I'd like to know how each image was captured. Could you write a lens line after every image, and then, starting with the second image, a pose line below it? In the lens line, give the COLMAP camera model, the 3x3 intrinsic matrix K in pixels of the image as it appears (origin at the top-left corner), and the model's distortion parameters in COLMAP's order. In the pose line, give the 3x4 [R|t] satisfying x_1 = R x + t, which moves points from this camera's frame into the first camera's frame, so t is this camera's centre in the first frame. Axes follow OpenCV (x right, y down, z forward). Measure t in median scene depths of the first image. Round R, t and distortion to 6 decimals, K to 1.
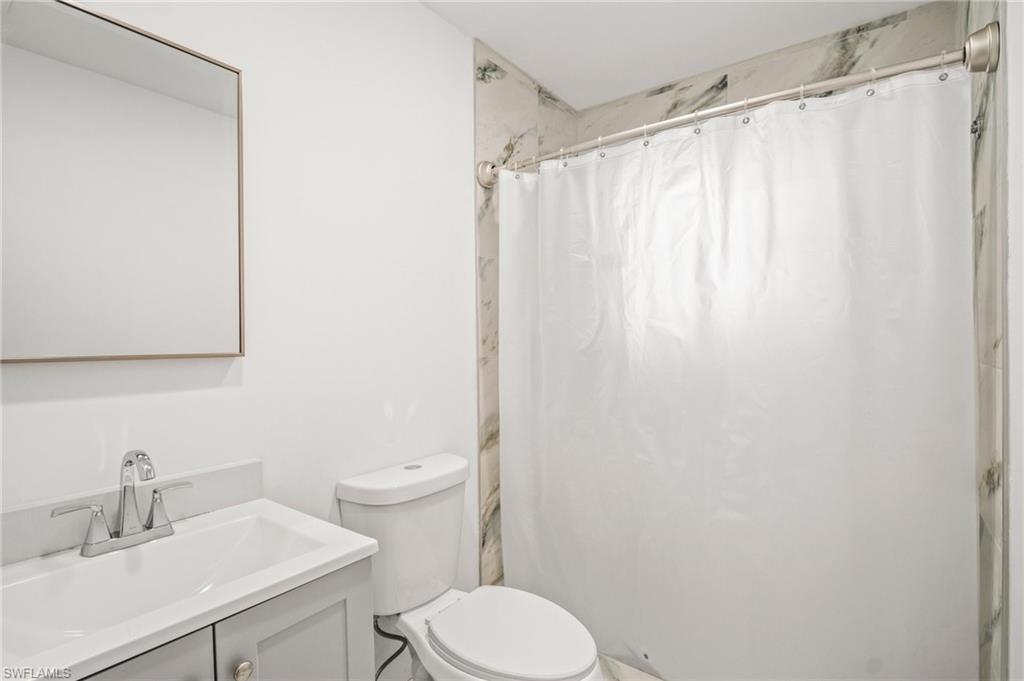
lens RADIAL K [[478.7, 0, 506.9], [0, 478.7, 342.7], [0, 0, 1]] dist [0.001768, -0.005618]
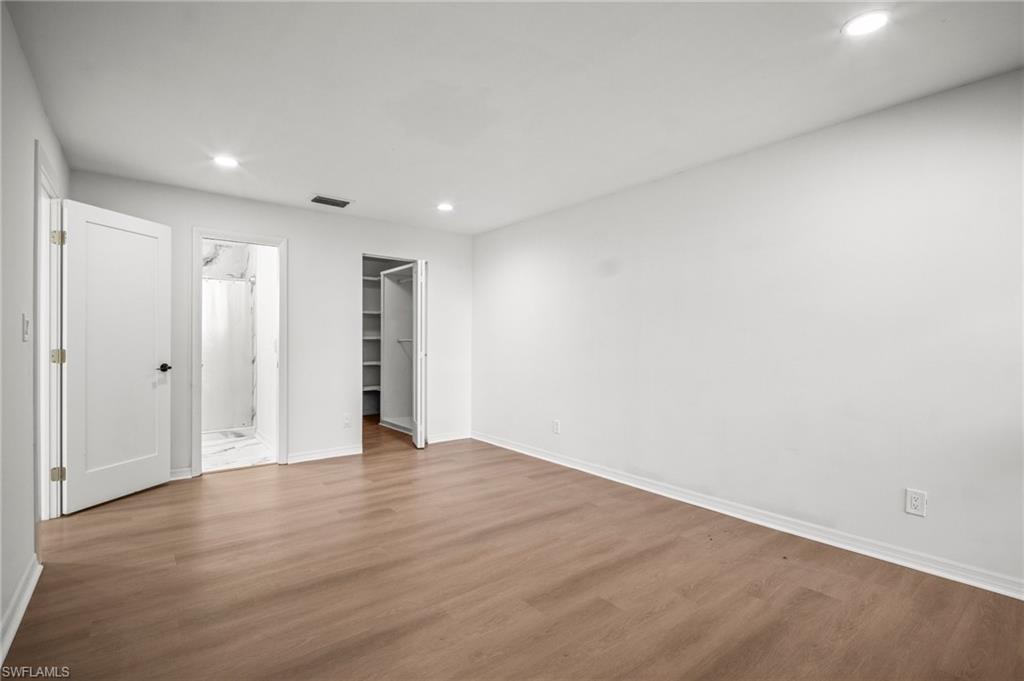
lens RADIAL K [[478.7, 0, 506.9], [0, 478.7, 342.7], [0, 0, 1]] dist [0.001768, -0.005618]
pose [[0.225426, -0.000217, 0.974260, -3.415152], [0.000001, 1.000000, 0.000222, 0.081576], [-0.974260, -0.000049, 0.225426, -2.847819]]
